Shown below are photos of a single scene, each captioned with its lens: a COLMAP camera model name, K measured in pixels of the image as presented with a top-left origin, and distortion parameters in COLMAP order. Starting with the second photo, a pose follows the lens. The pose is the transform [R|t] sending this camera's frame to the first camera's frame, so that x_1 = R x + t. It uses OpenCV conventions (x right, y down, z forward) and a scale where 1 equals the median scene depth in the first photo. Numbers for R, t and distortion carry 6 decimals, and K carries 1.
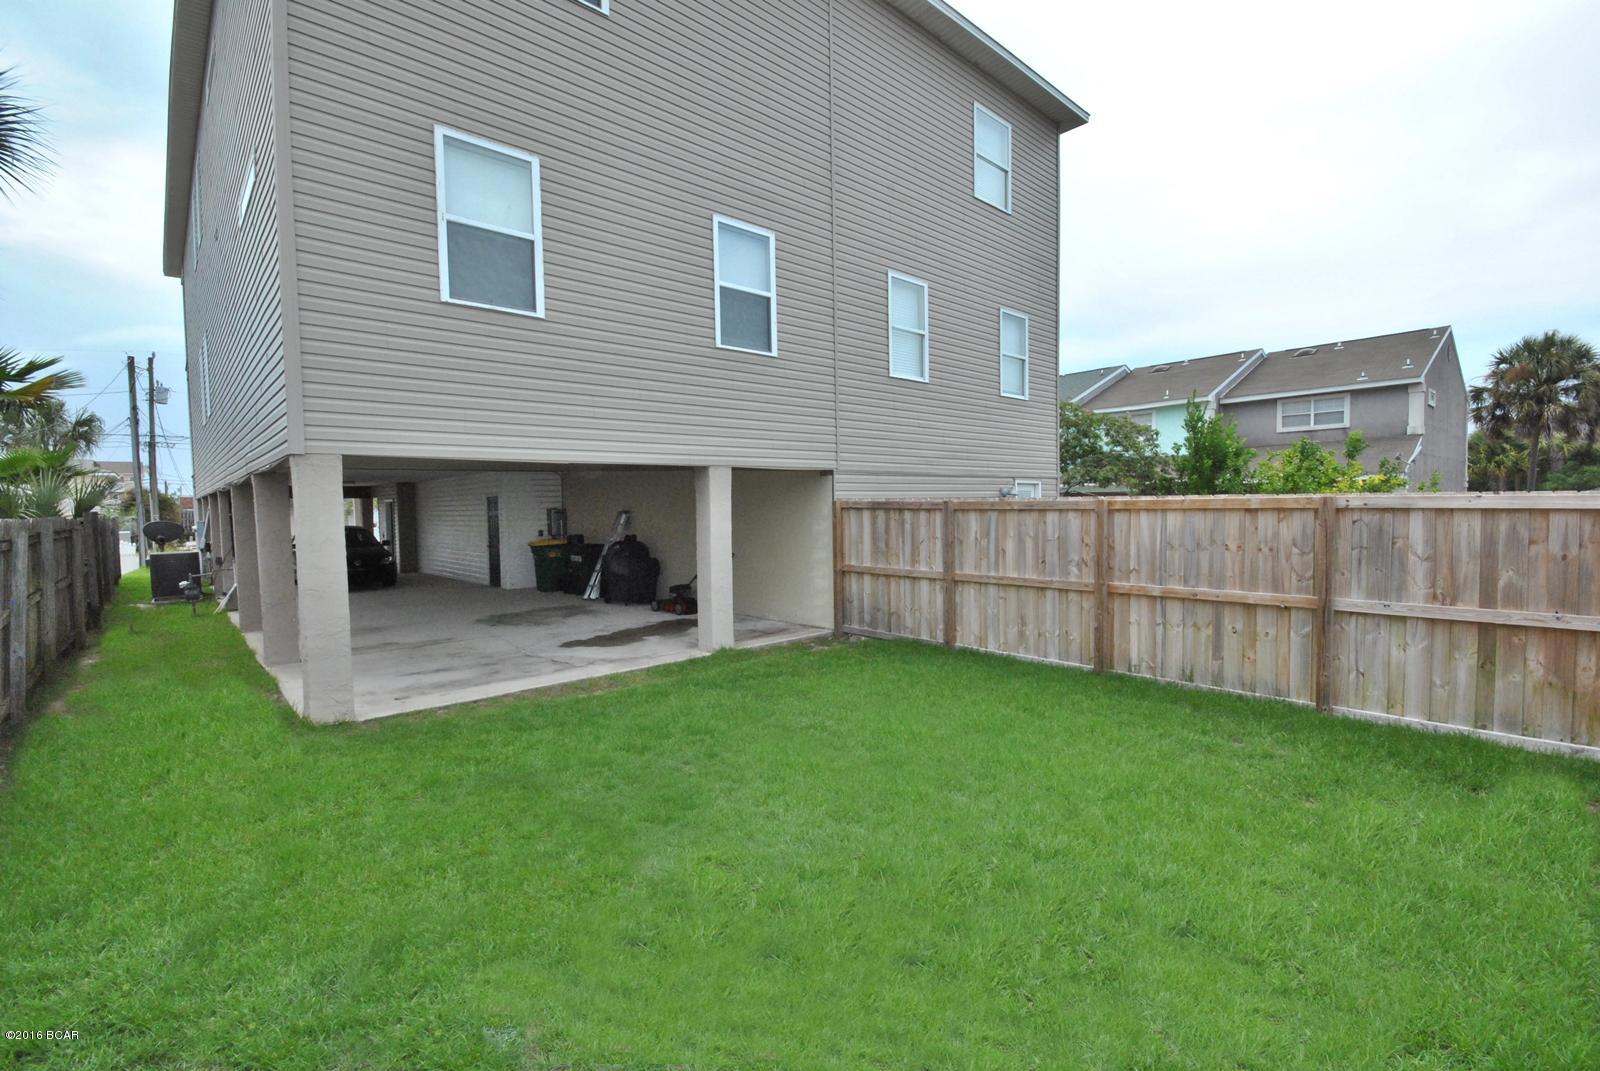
lens RADIAL K [[706.1, 0, 803.3], [0, 706.1, 537.1], [0, 0, 1]] dist [-0.000957, -0.000377]
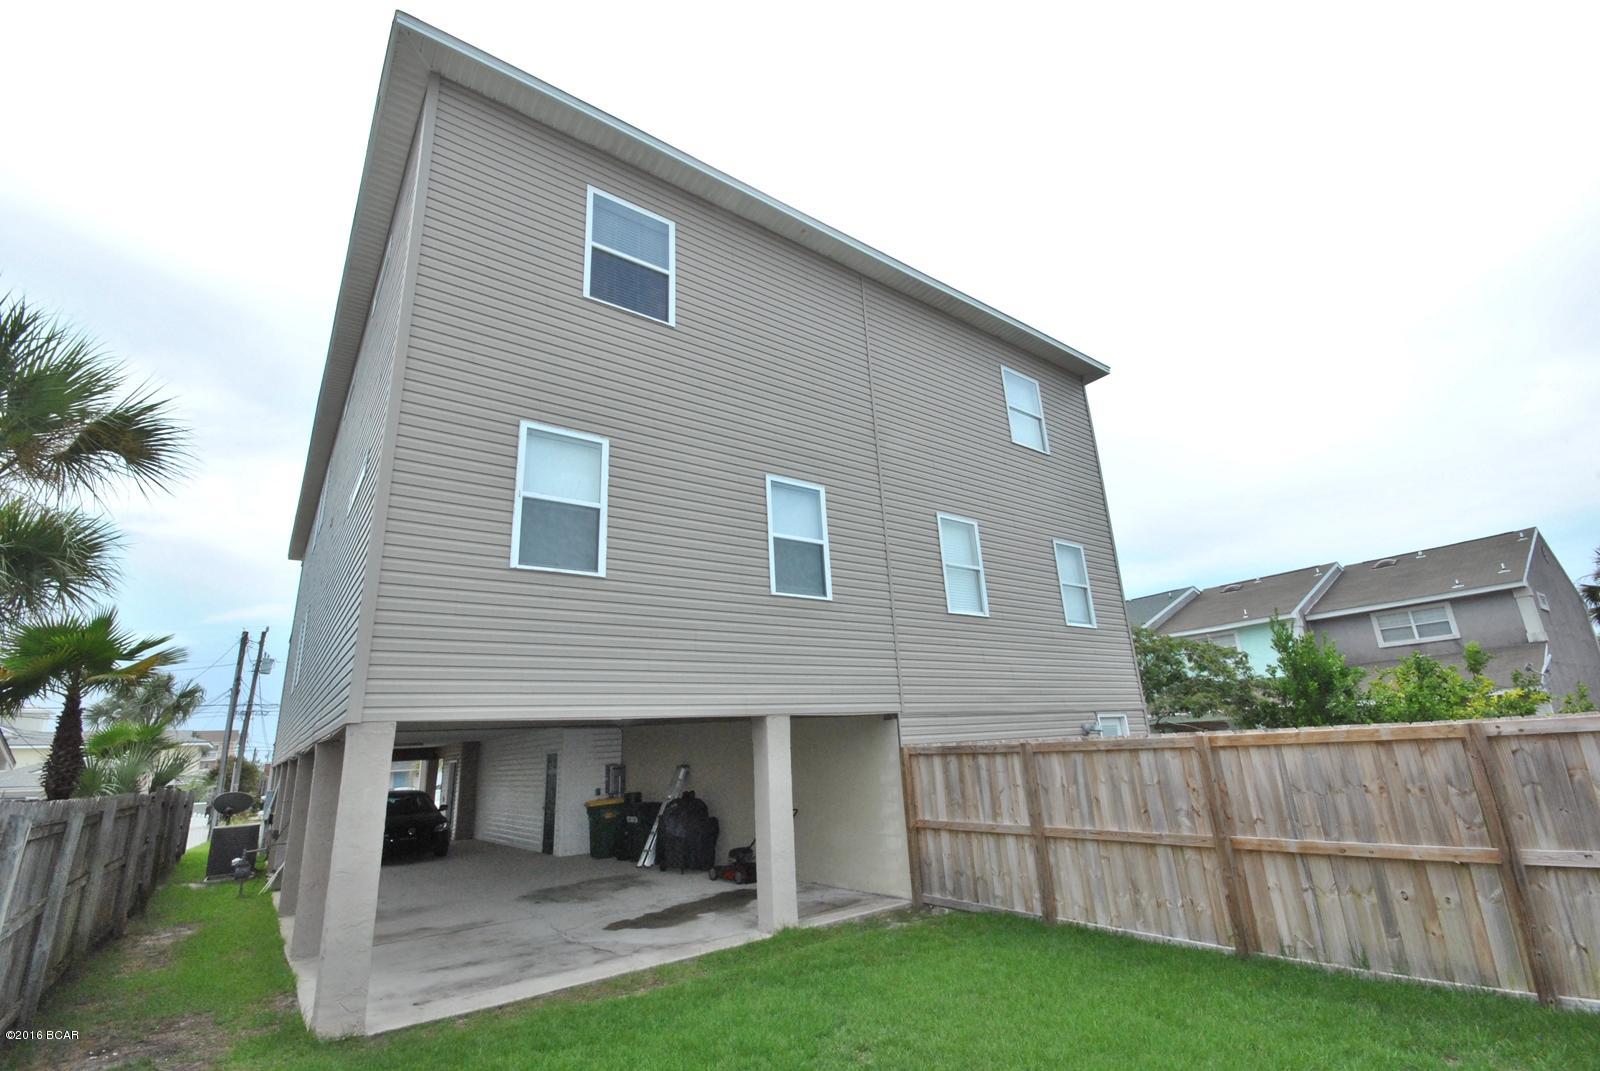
lens RADIAL K [[702.8, 0, 803.1], [0, 702.8, 540.6], [0, 0, 1]] dist [0.025224, -0.020367]
pose [[0.994686, -0.062913, -0.081491, 0.006575], [0.032902, 0.944304, -0.327427, -0.005897], [0.097552, 0.323006, 0.941356, 0.016982]]
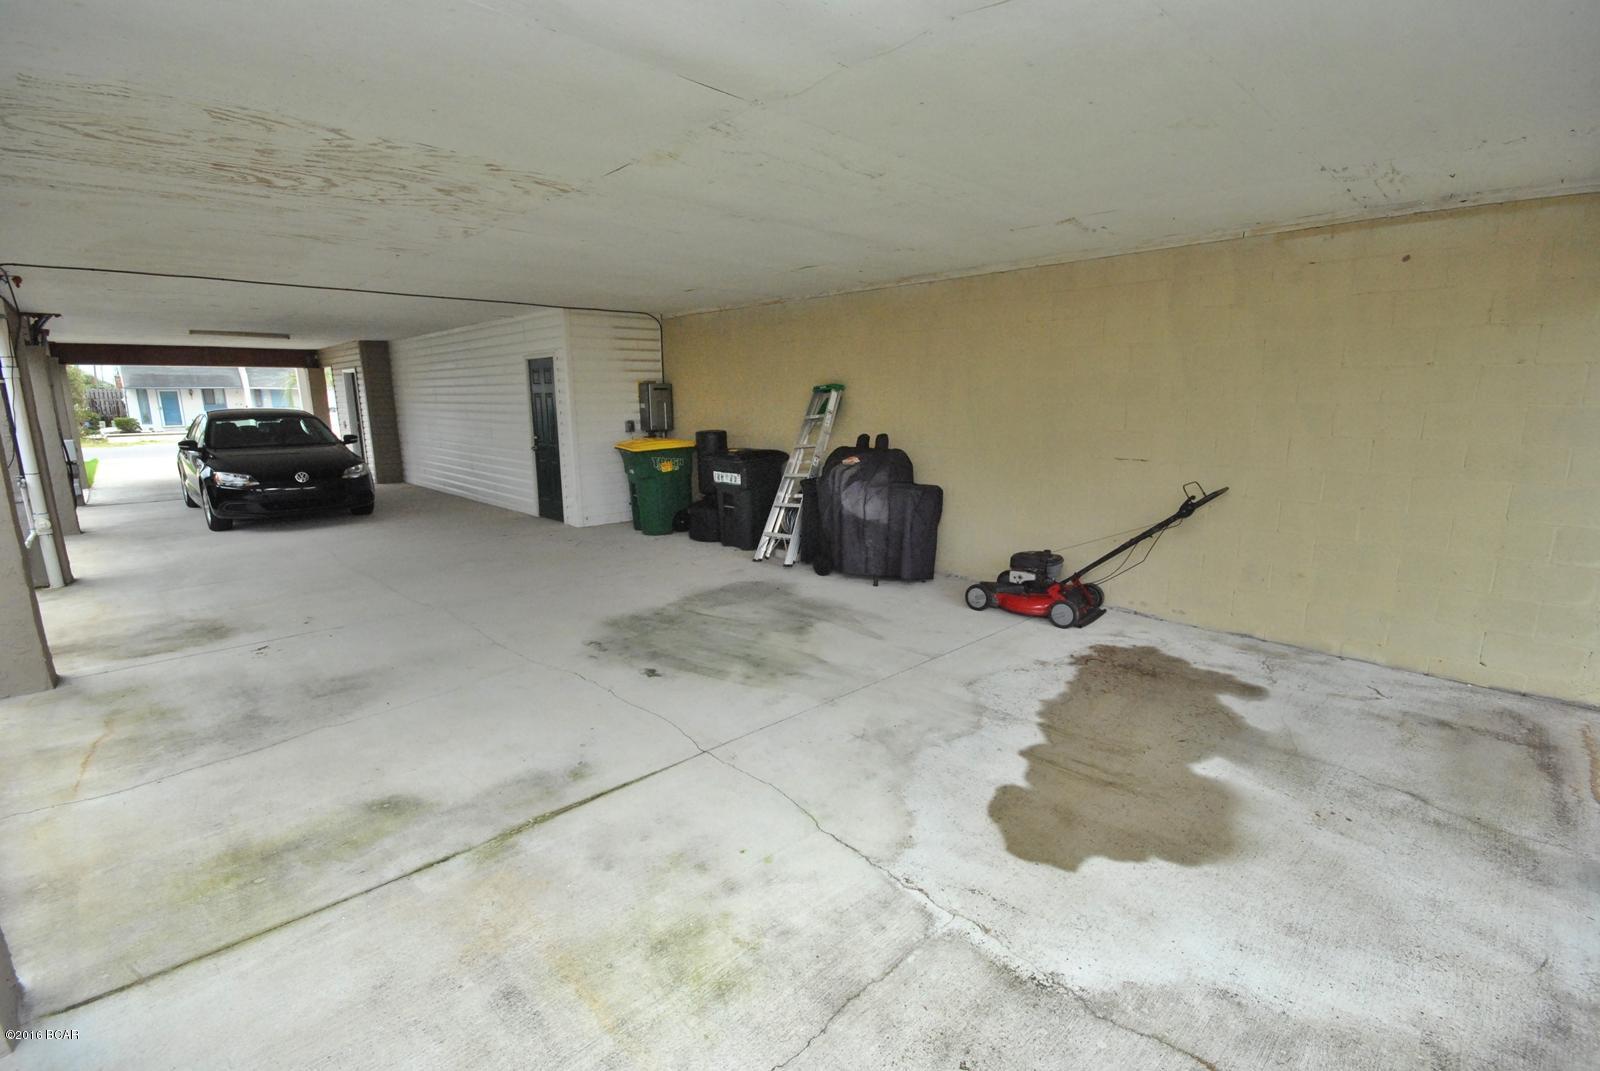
lens RADIAL K [[706.1, 0, 803.3], [0, 706.1, 537.1], [0, 0, 1]] dist [-0.000957, -0.000377]
pose [[0.999454, 0.004635, 0.032722, -0.323952], [-0.009607, 0.988105, 0.153479, -0.007783], [-0.031622, -0.153710, 0.987610, 0.551139]]
